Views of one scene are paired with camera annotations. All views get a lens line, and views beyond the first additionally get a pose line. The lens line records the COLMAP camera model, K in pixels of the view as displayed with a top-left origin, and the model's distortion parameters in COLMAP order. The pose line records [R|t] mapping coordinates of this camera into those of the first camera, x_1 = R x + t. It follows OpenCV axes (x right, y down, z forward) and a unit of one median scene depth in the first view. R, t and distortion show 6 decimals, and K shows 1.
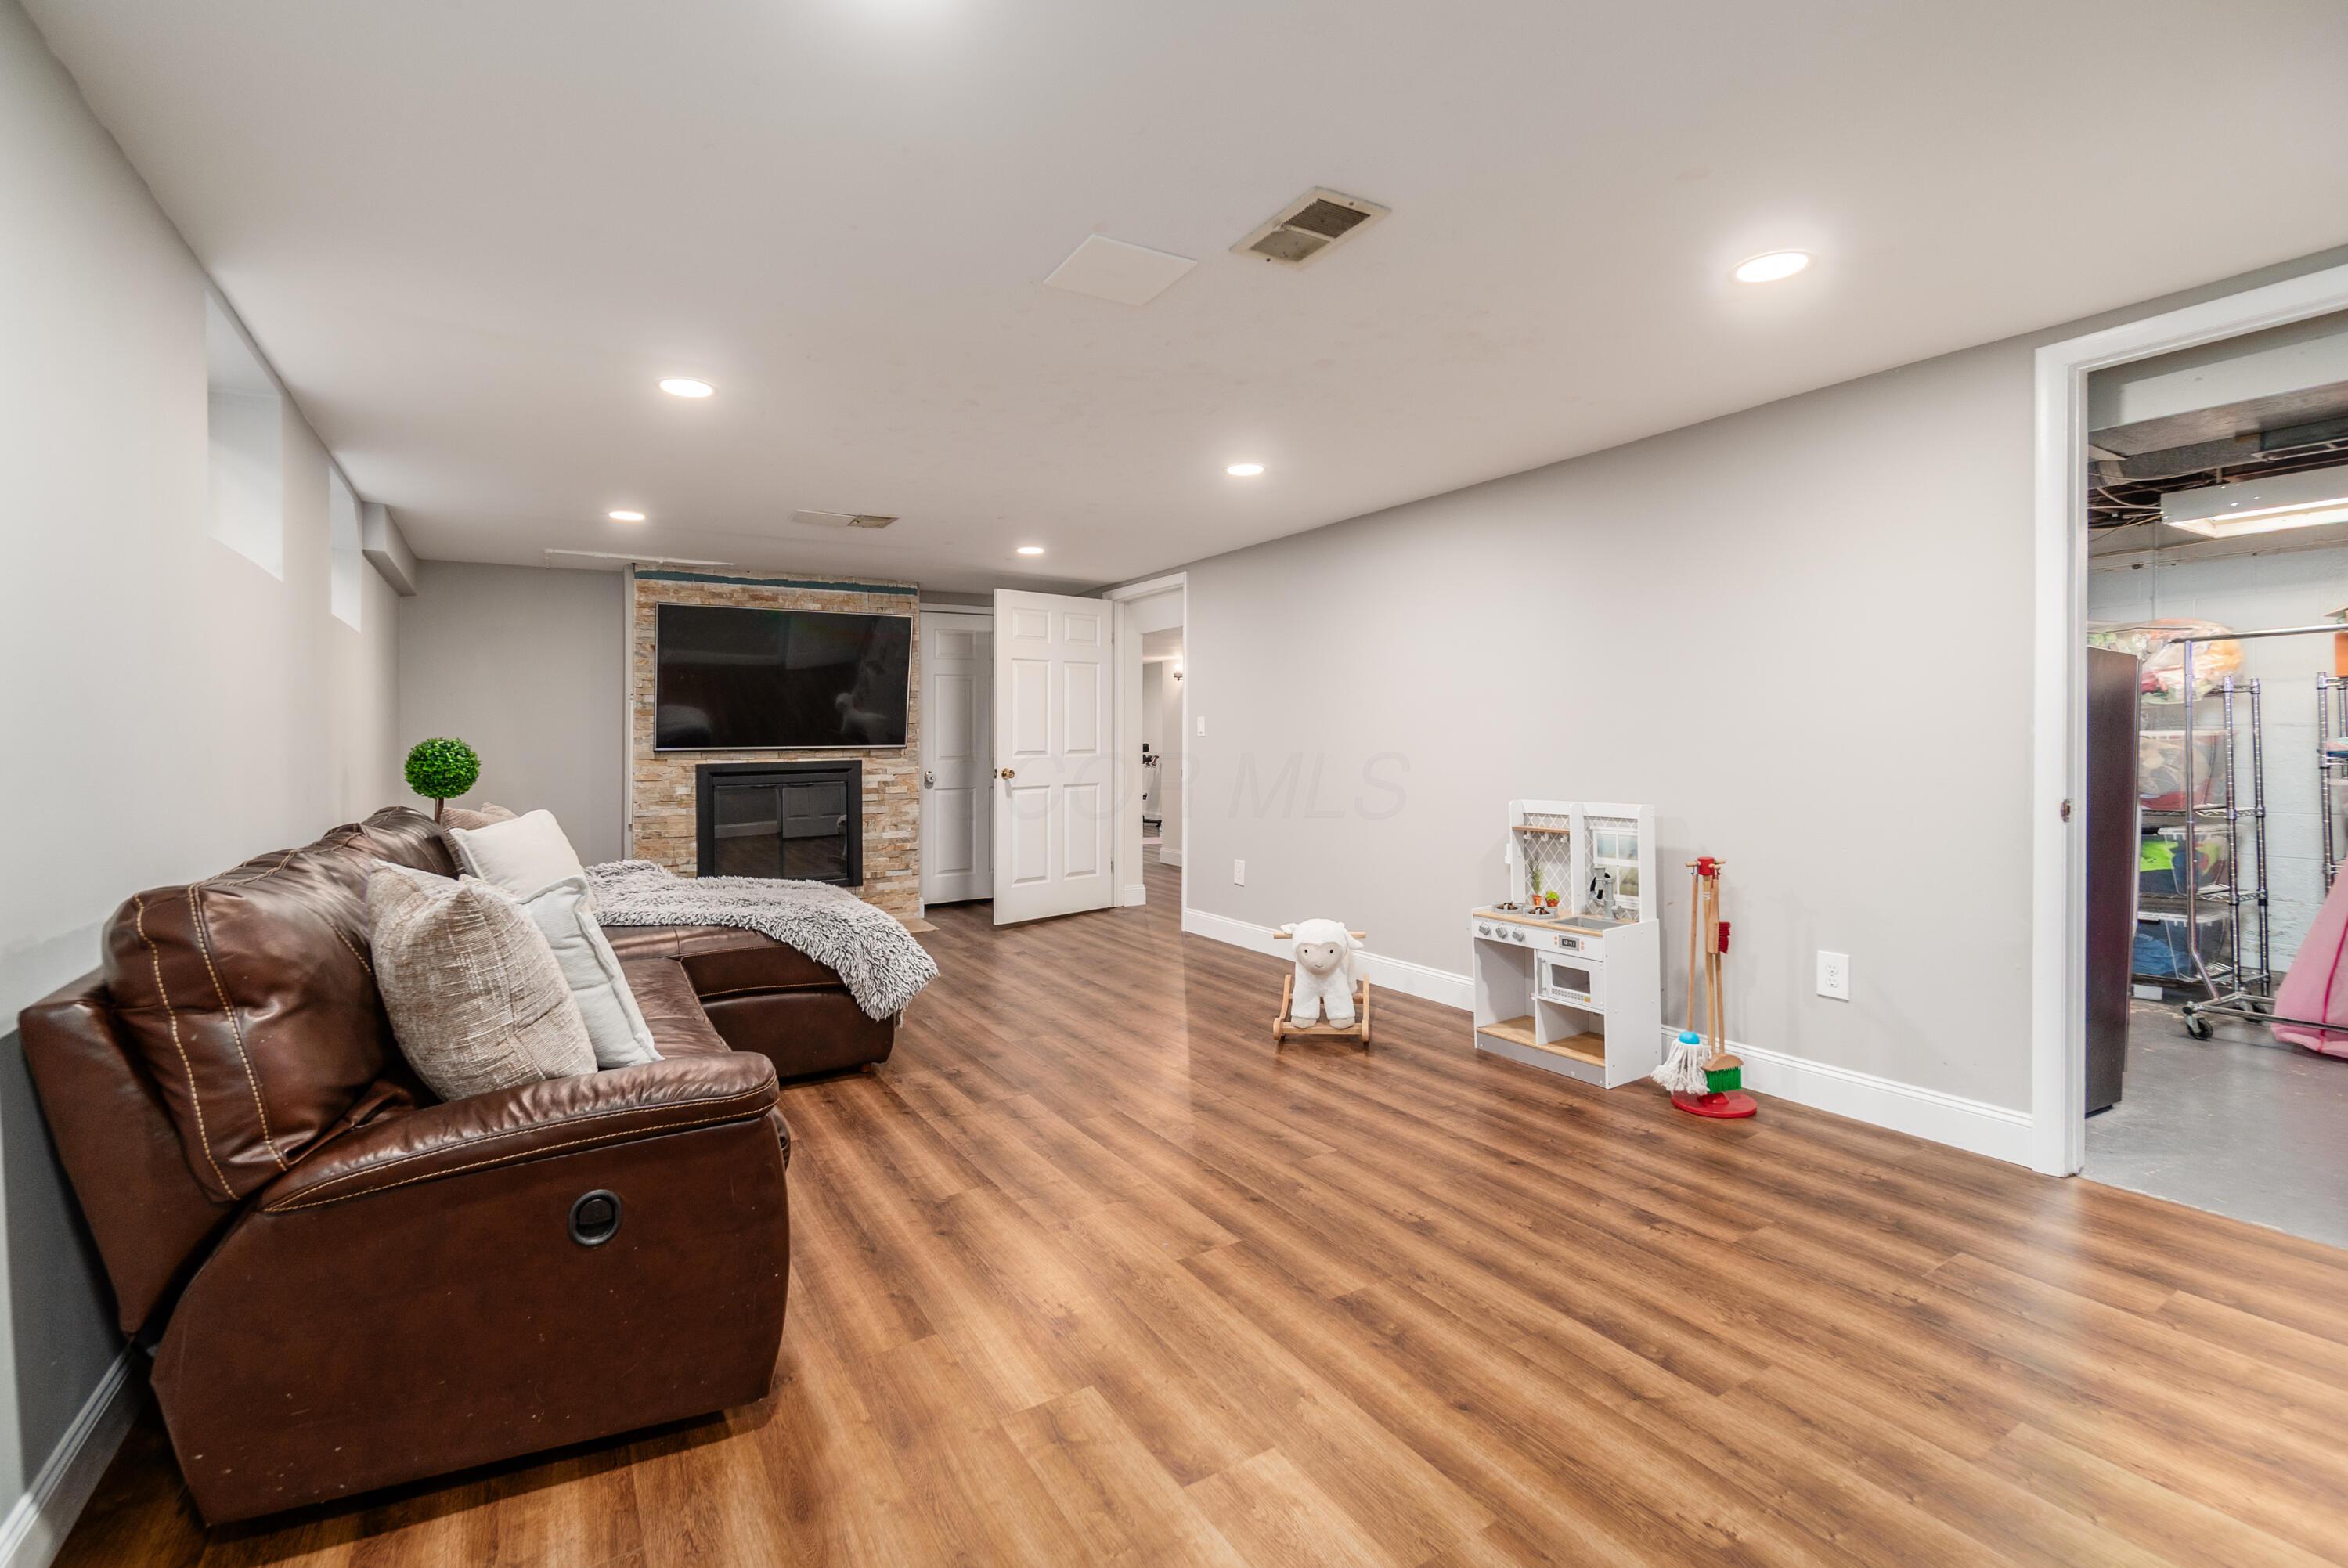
lens RADIAL K [[1037.2, 0, 1145.3], [0, 1037.2, 737.8], [0, 0, 1]] dist [-0.001895, 0.000036]
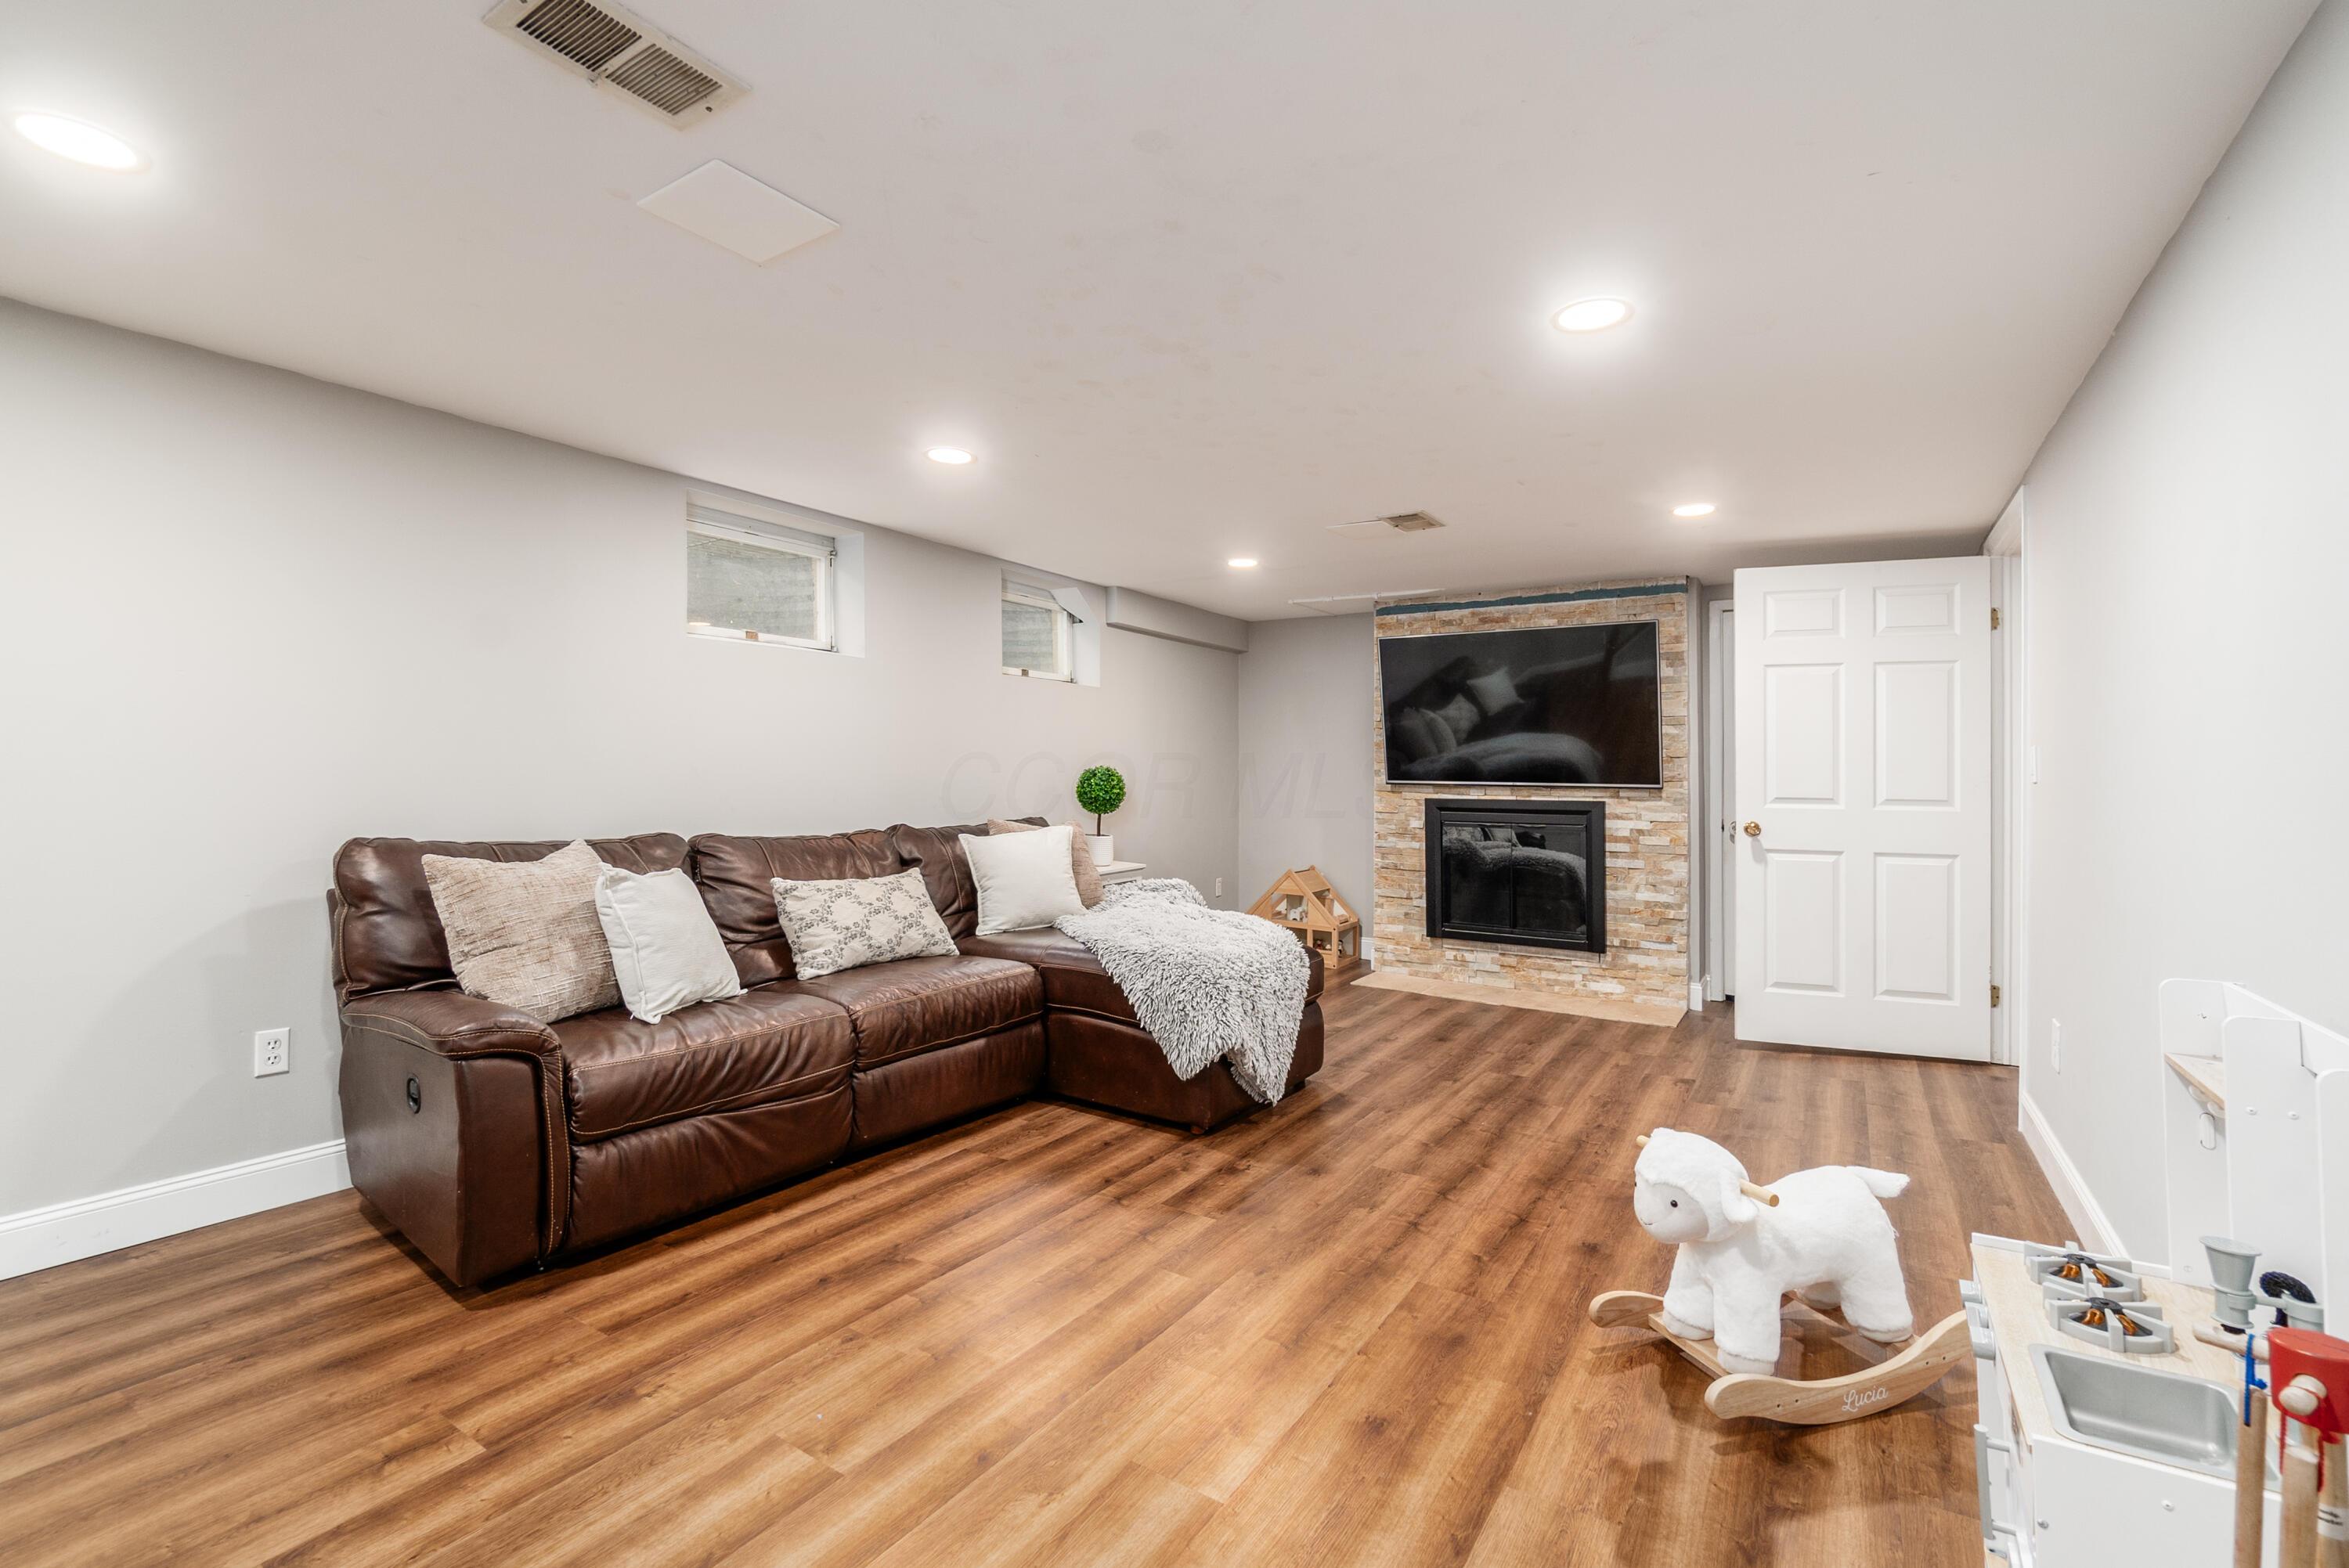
lens RADIAL K [[1029.1, 0, 1181.4], [0, 1029.1, 770.1], [0, 0, 1]] dist [-0.001419, 0.000316]
pose [[0.448800, 0.013828, -0.893525, 0.332030], [-0.016605, 0.999837, 0.007133, -0.003949], [0.893478, 0.011636, 0.448957, 0.356007]]
